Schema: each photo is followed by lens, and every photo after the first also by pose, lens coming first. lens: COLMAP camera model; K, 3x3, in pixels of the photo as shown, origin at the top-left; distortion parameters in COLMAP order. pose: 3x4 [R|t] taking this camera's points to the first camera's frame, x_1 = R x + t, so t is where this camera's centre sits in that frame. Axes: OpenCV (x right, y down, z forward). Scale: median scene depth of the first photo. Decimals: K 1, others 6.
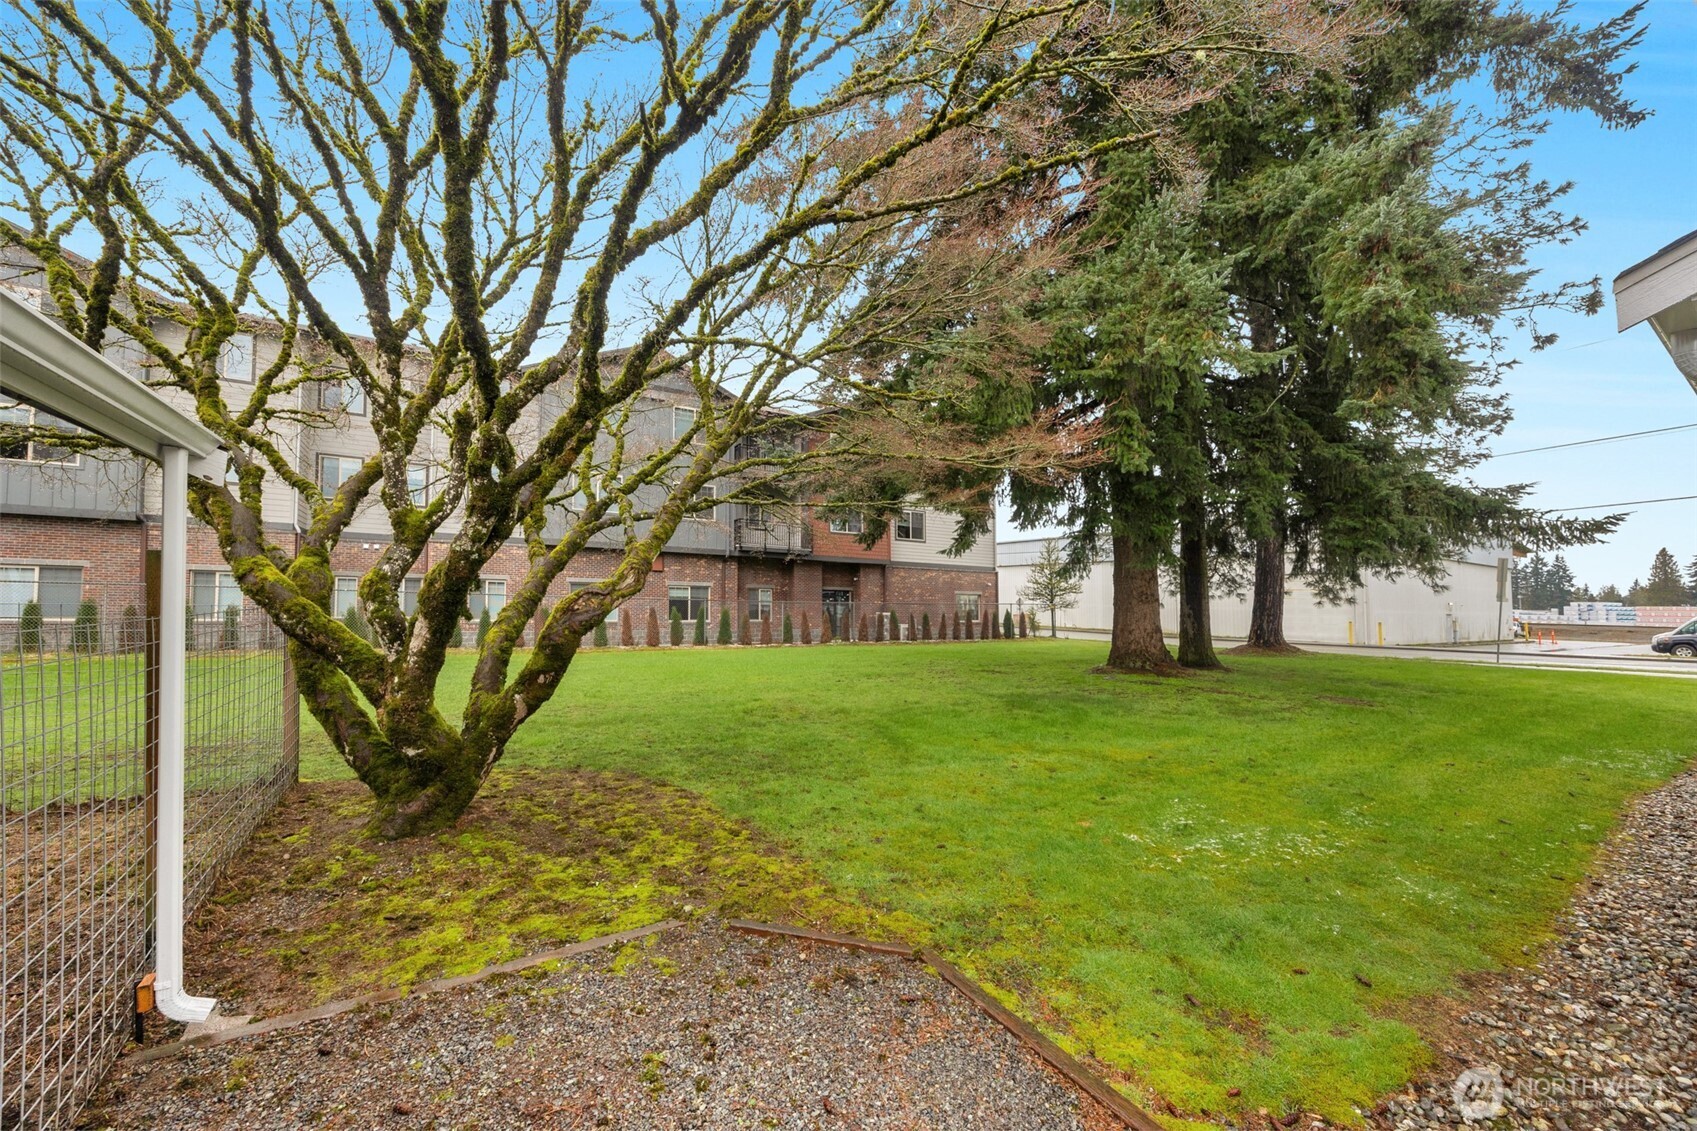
lens RADIAL K [[664.6, 0, 847.4], [0, 664.6, 566.9], [0, 0, 1]] dist [-0.000568, -0.000095]
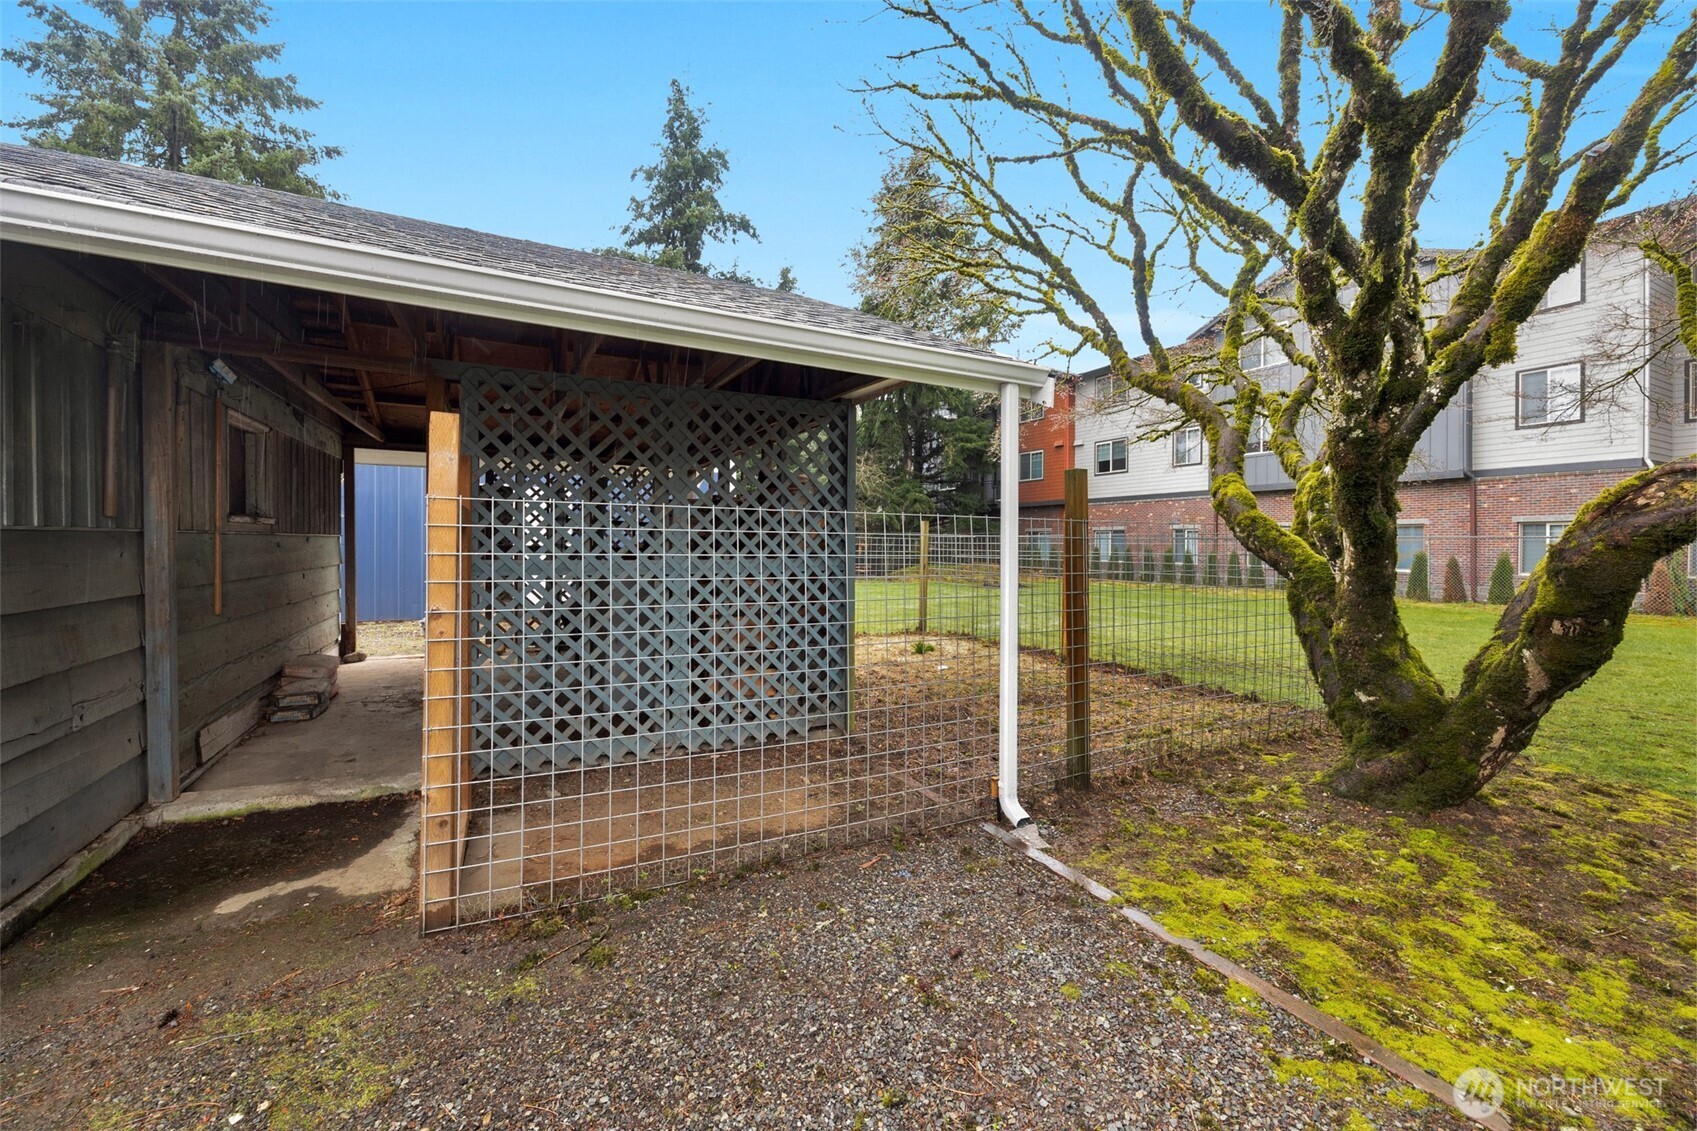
lens RADIAL K [[664.6, 0, 847.4], [0, 664.6, 566.9], [0, 0, 1]] dist [-0.000568, -0.000095]
pose [[-0.089070, 0.010039, -0.995975, 0.215738], [0.039448, 0.999200, 0.006544, 0.105323], [0.995244, -0.038706, -0.089395, 0.524688]]
